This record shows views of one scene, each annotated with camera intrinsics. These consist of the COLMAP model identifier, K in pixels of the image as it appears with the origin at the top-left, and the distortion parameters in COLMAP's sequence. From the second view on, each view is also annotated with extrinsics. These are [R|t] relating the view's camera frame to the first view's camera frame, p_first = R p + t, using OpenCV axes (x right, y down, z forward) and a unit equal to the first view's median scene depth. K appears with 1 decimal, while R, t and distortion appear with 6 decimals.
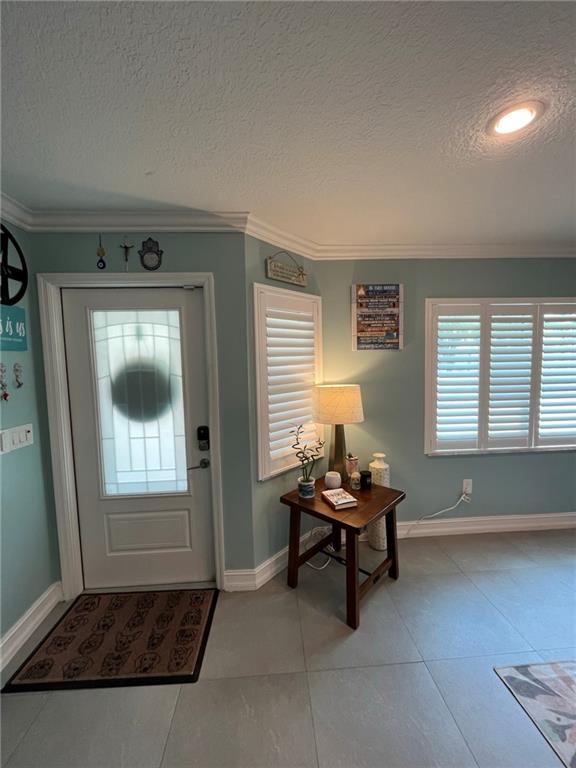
lens RADIAL K [[309.2, 0, 286.1], [0, 309.2, 384.9], [0, 0, 1]] dist [-0.004433, 0.000159]
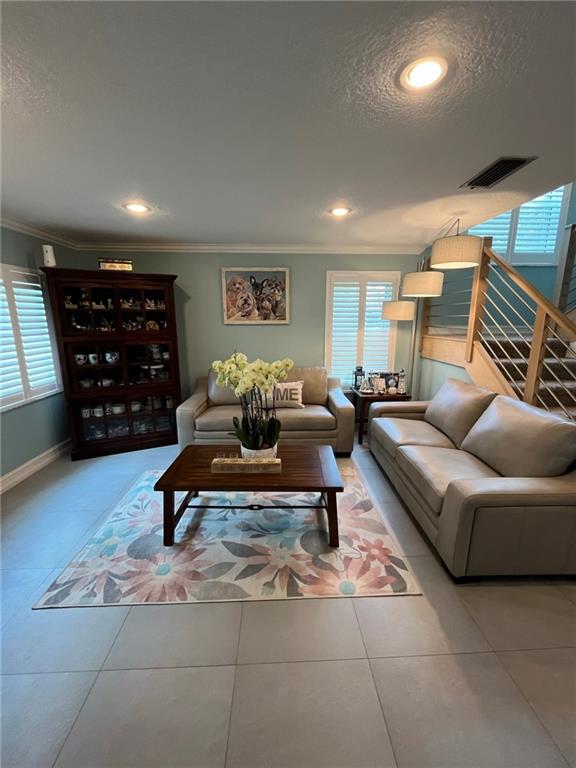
lens RADIAL K [[309.2, 0, 289.5], [0, 309.2, 384.3], [0, 0, 1]] dist [-0.004433, 0.000159]
pose [[0.022487, -0.190630, 0.981404, -0.301539], [0.078622, 0.978950, 0.188352, 0.008239], [-0.996651, 0.072925, 0.037002, -0.016698]]
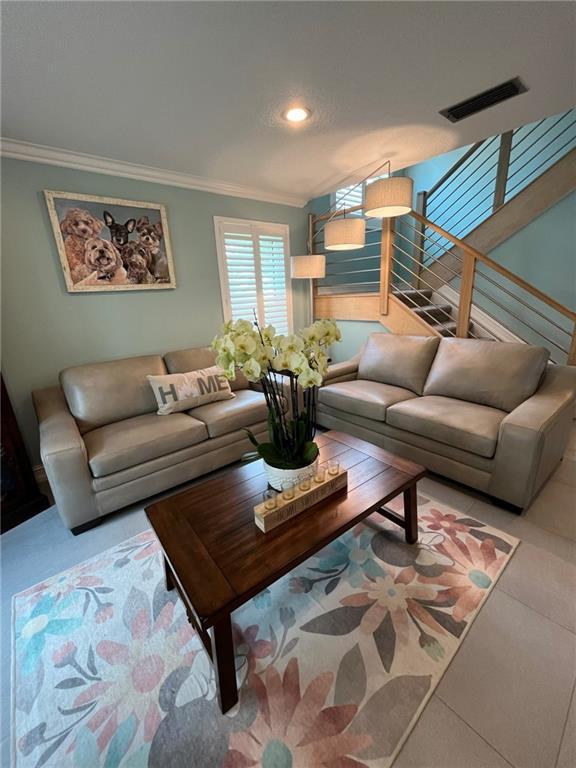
lens RADIAL K [[309.2, 0, 288.8], [0, 309.2, 383.8], [0, 0, 1]] dist [-0.004433, 0.000159]
pose [[-0.597321, -0.182042, 0.781068, 0.635014], [0.121953, 0.941956, 0.312803, 0.051660], [-0.792676, 0.282098, -0.540450, 0.911970]]
